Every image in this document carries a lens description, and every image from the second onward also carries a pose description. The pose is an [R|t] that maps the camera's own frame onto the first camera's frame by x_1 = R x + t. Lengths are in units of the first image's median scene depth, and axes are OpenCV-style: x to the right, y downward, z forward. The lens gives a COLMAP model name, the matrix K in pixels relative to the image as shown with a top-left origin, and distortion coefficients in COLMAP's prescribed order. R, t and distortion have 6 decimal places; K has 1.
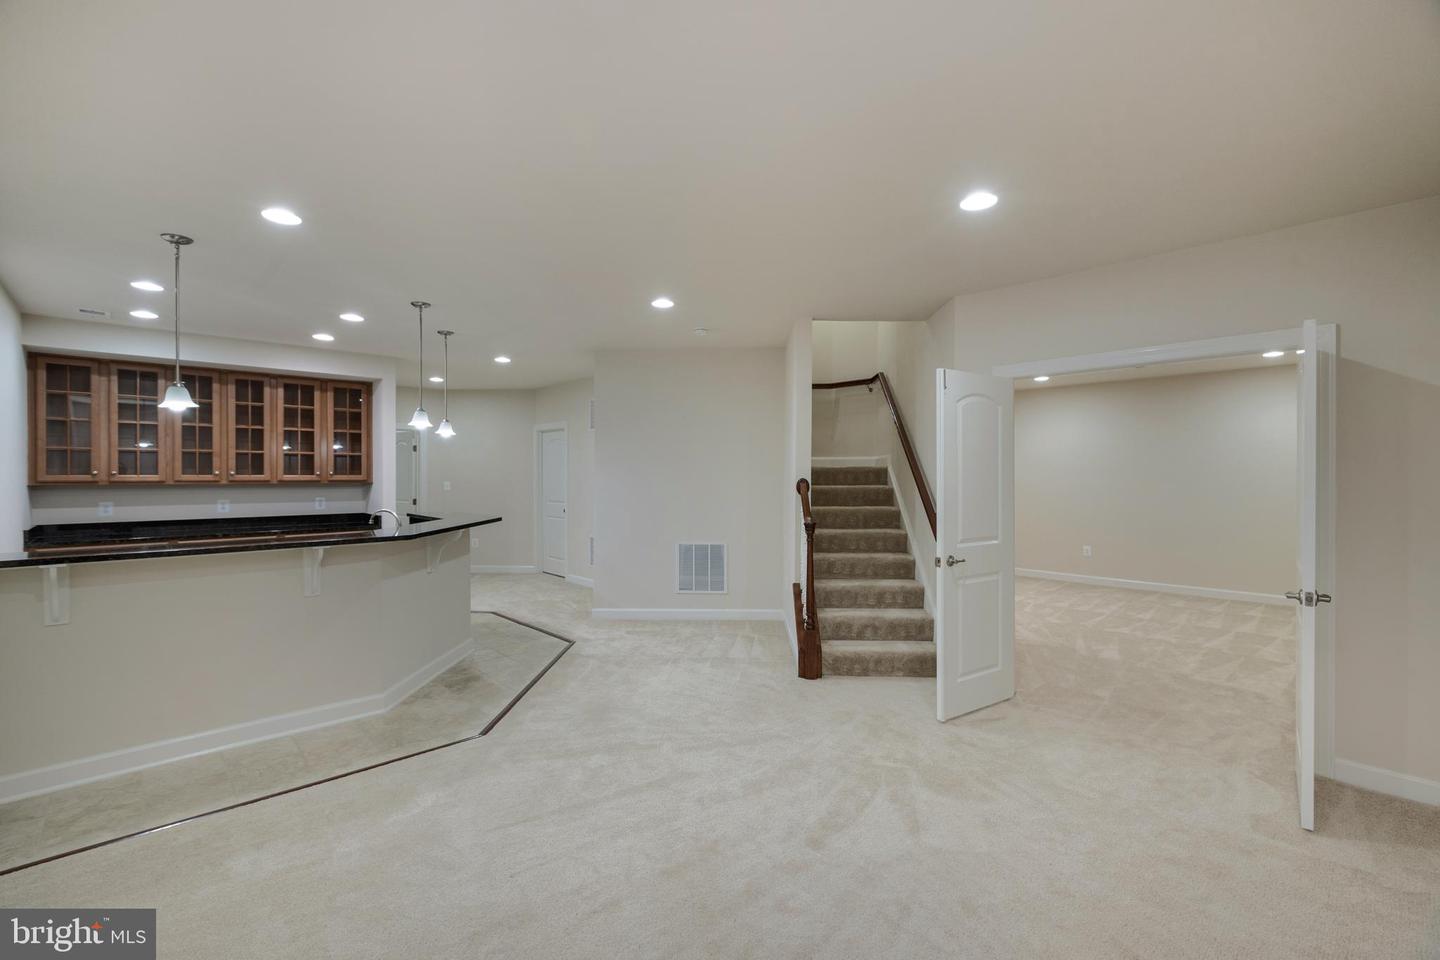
lens RADIAL K [[636.8, 0, 719.5], [0, 636.8, 457.2], [0, 0, 1]] dist [-0.000860, -0.000116]
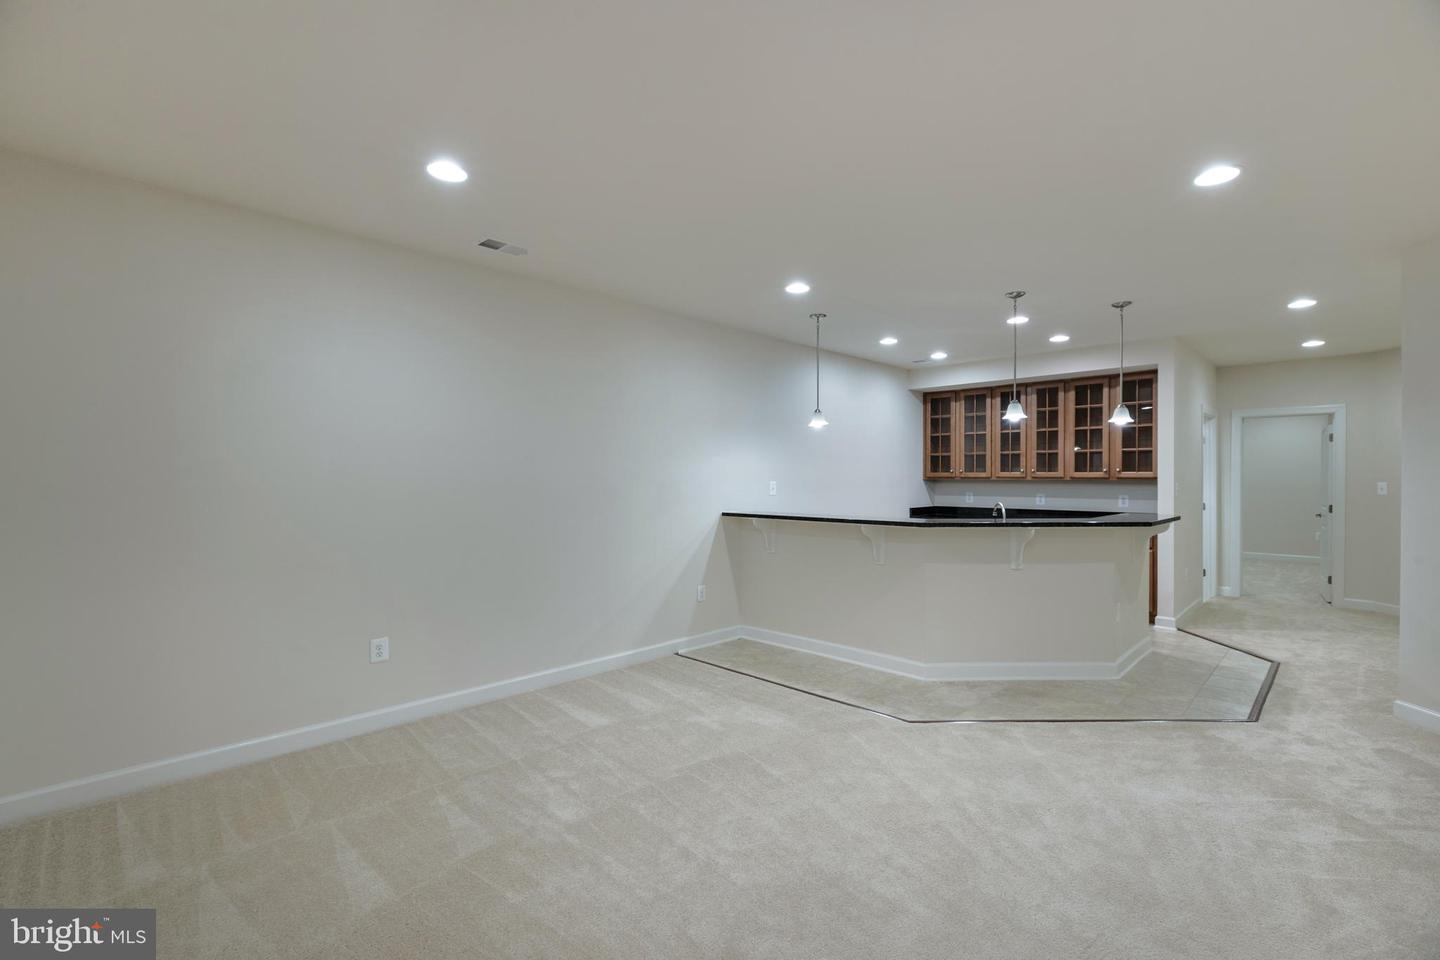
lens RADIAL K [[642.3, 0, 720.5], [0, 642.3, 482.2], [0, 0, 1]] dist [0.000104, -0.000193]
pose [[0.031694, 0.013428, -0.999407, 0.393619], [0.032008, 0.999383, 0.014442, 0.010749], [0.998985, -0.032447, 0.031244, 0.396141]]
